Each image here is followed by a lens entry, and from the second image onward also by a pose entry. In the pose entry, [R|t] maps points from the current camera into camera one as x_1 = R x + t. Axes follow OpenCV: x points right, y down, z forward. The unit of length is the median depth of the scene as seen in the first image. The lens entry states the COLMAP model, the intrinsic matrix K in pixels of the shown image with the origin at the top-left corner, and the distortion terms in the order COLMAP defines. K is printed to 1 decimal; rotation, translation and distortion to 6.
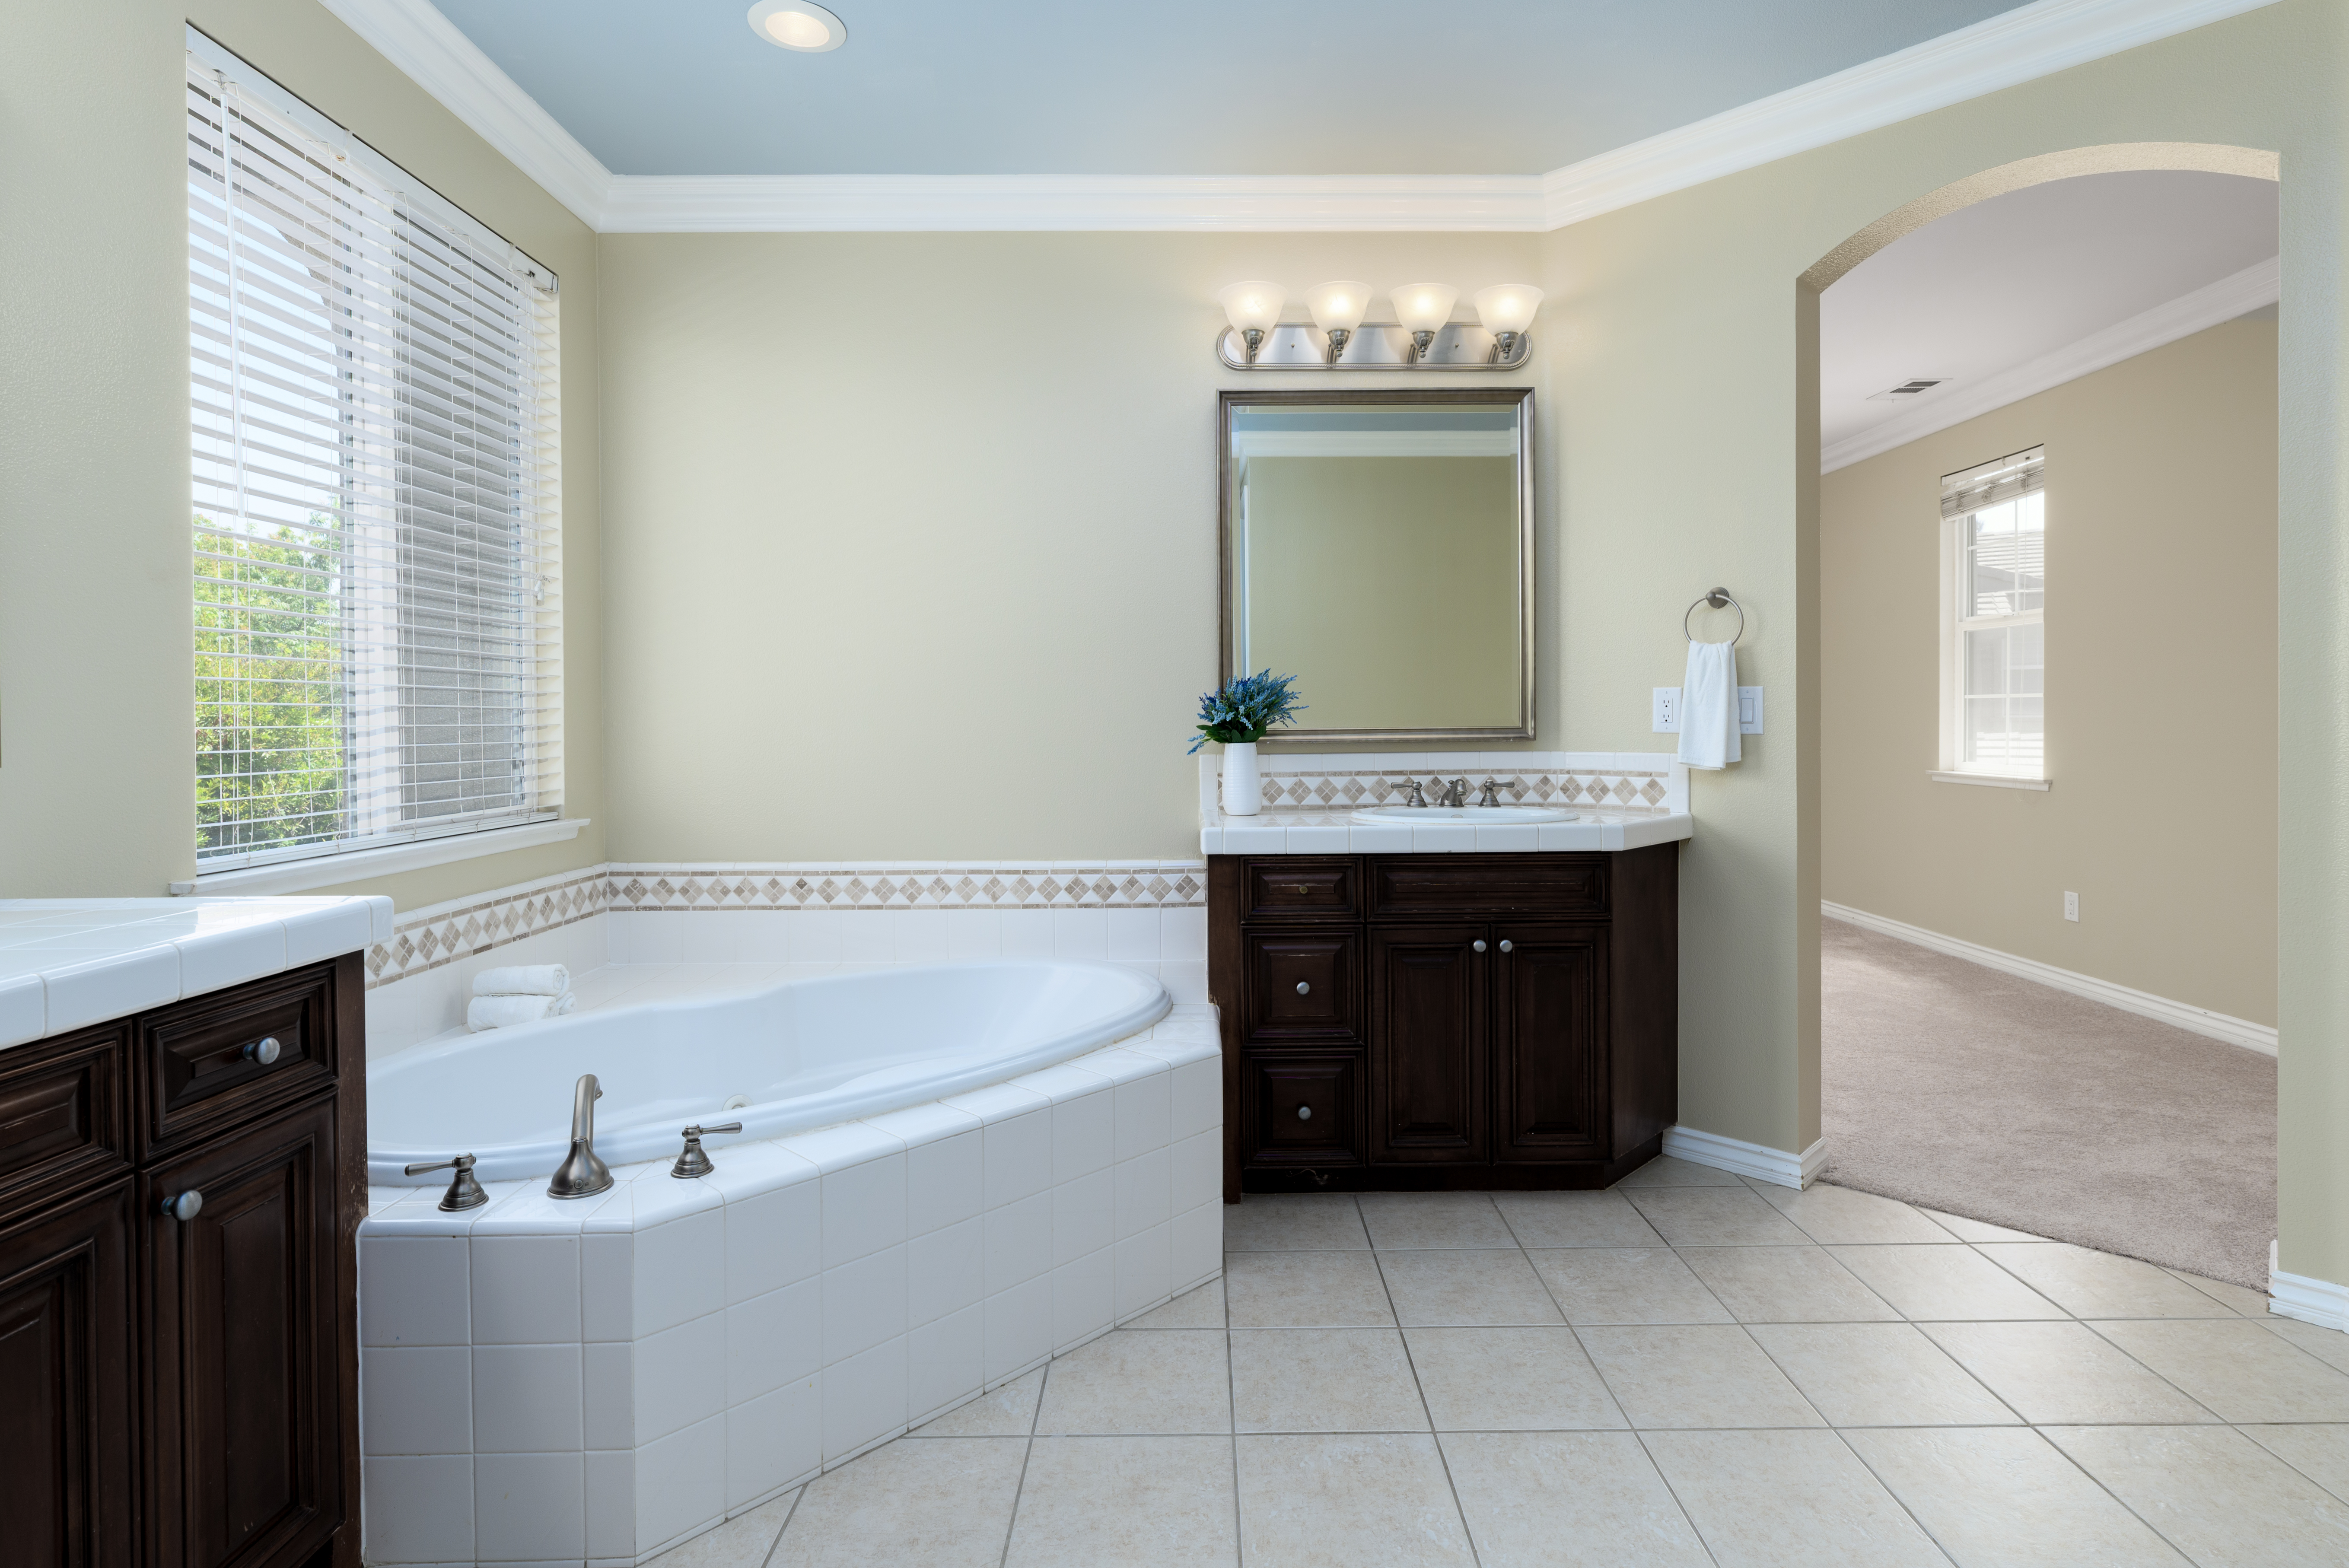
lens RADIAL K [[1087.9, 0, 1166.2], [0, 1087.9, 721.4], [0, 0, 1]] dist [-0.001138, 0.000523]
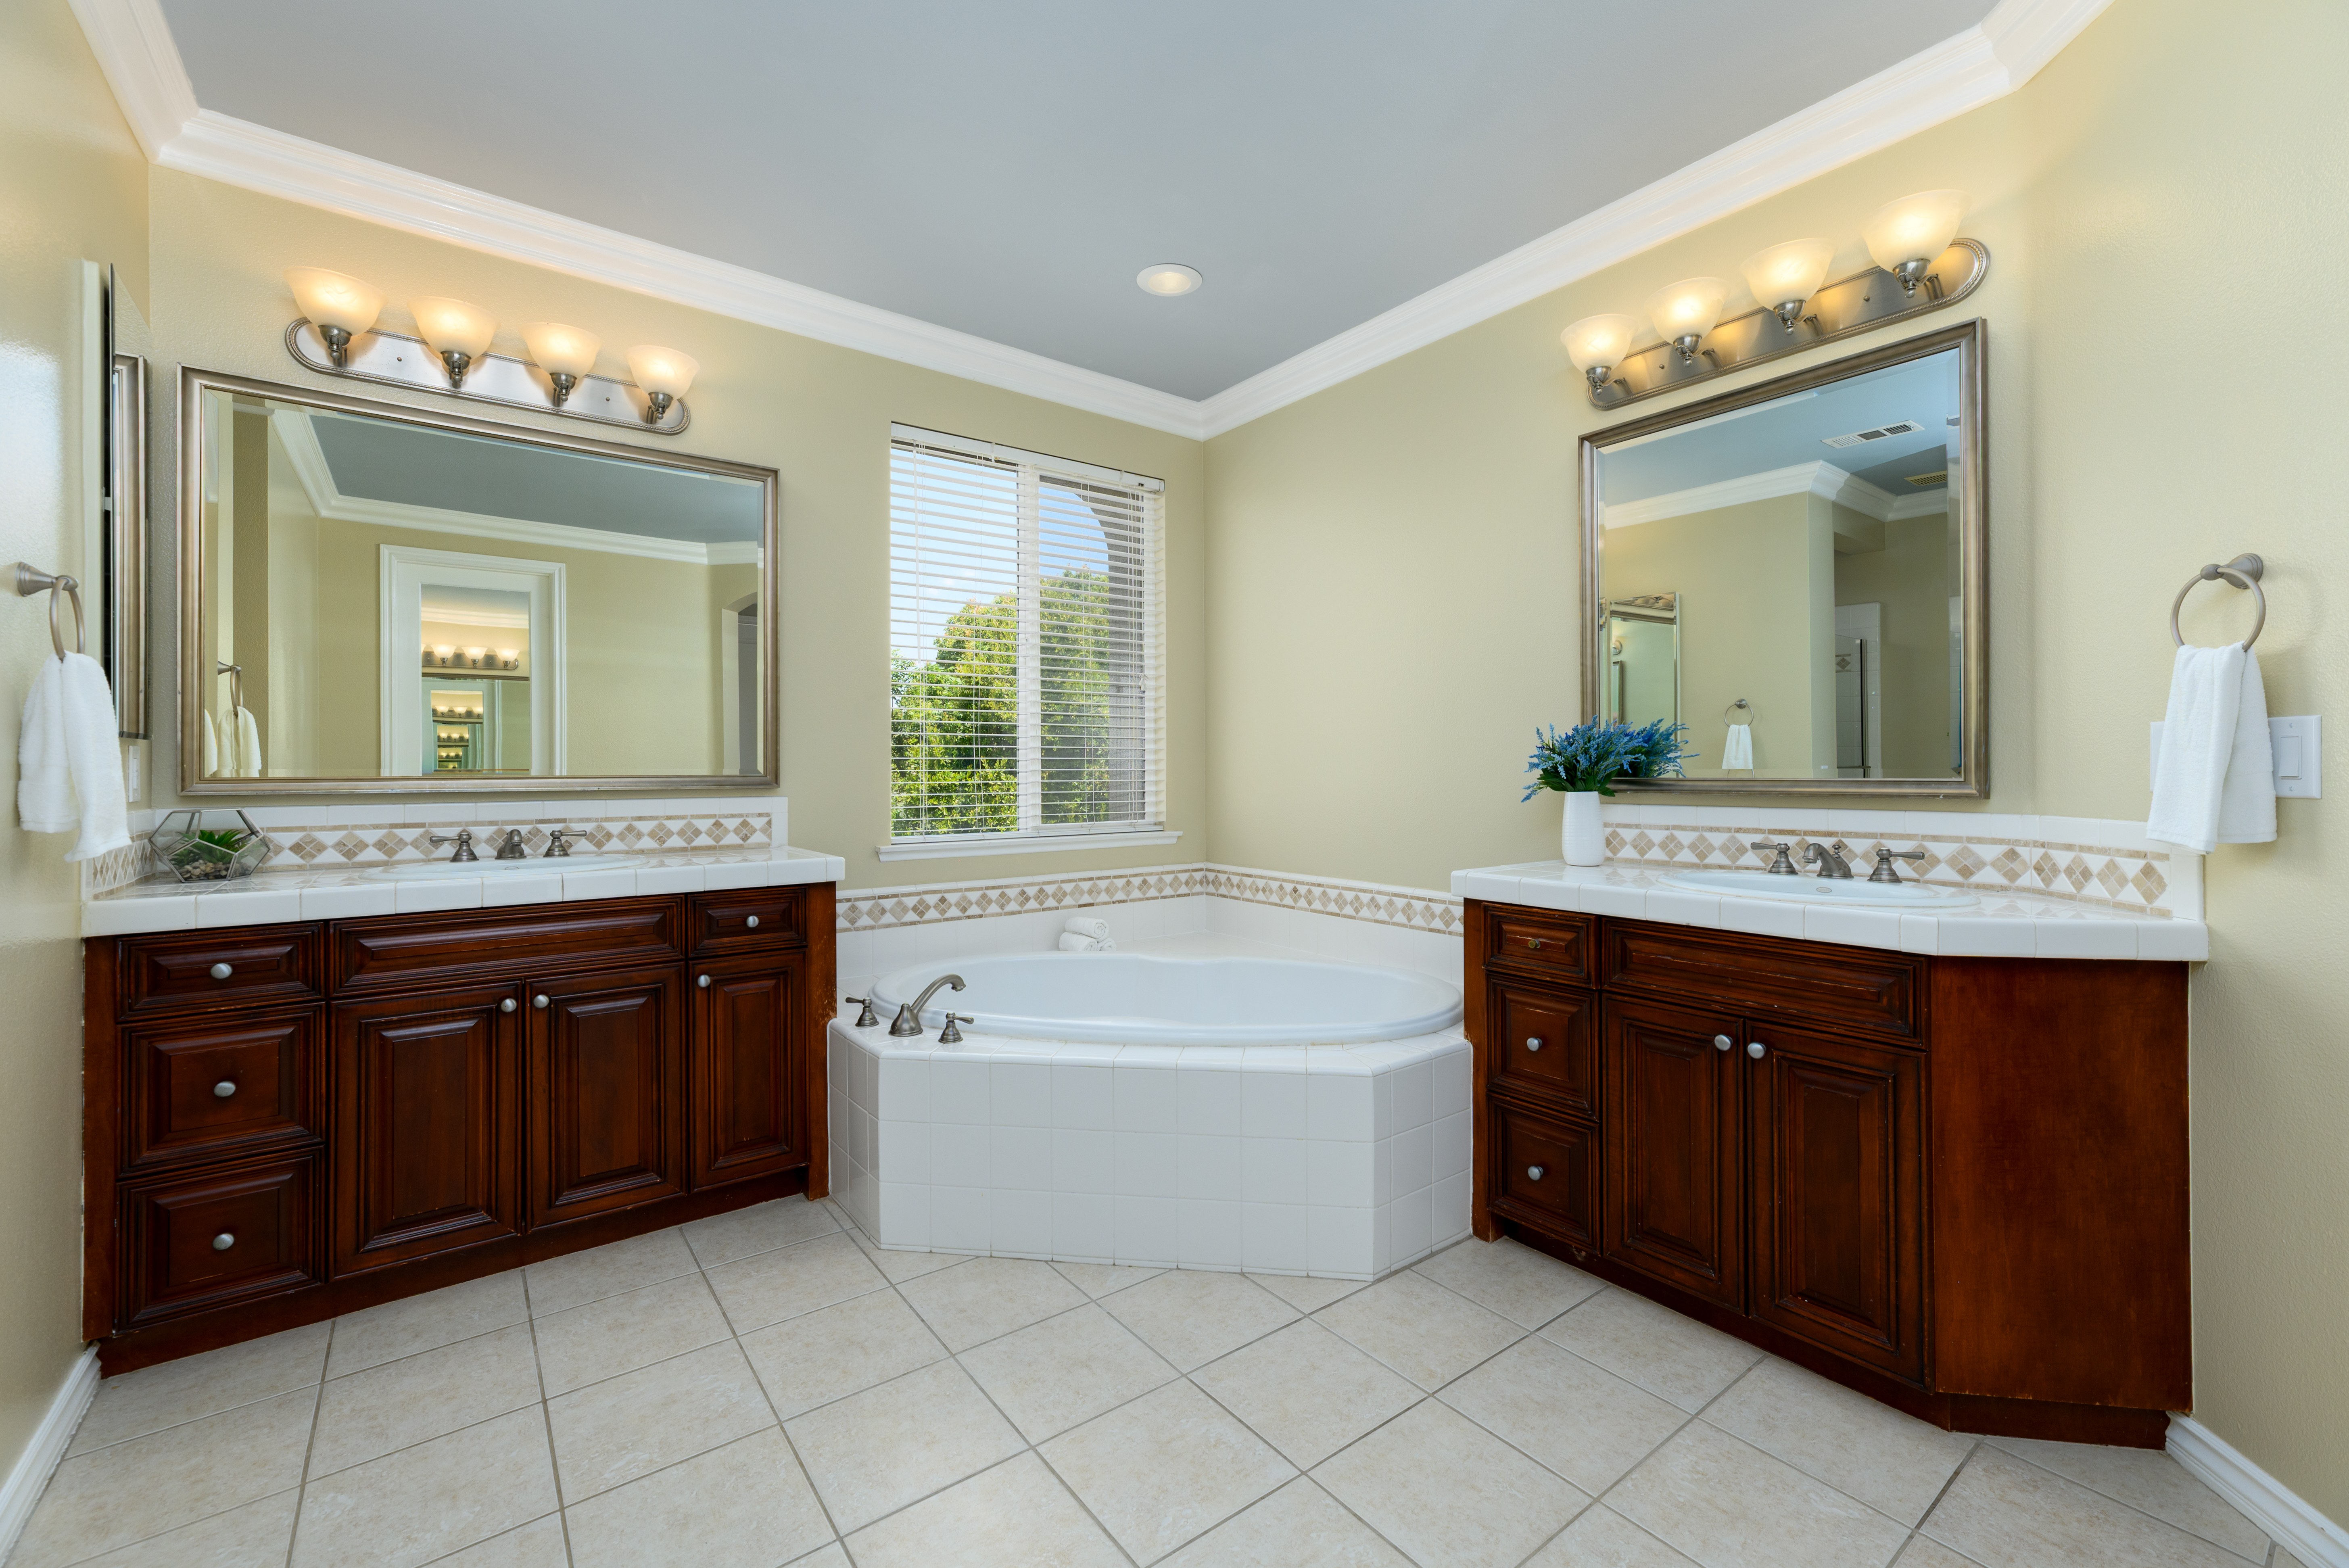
lens RADIAL K [[909.2, 0, 1221.8], [0, 909.2, 760.6], [0, 0, 1]] dist [0.002885, 0.000401]
pose [[0.655309, -0.001392, -0.755360, 0.486682], [-0.002326, 0.999990, -0.003861, -0.004692], [0.755357, 0.004287, 0.655299, 0.220856]]
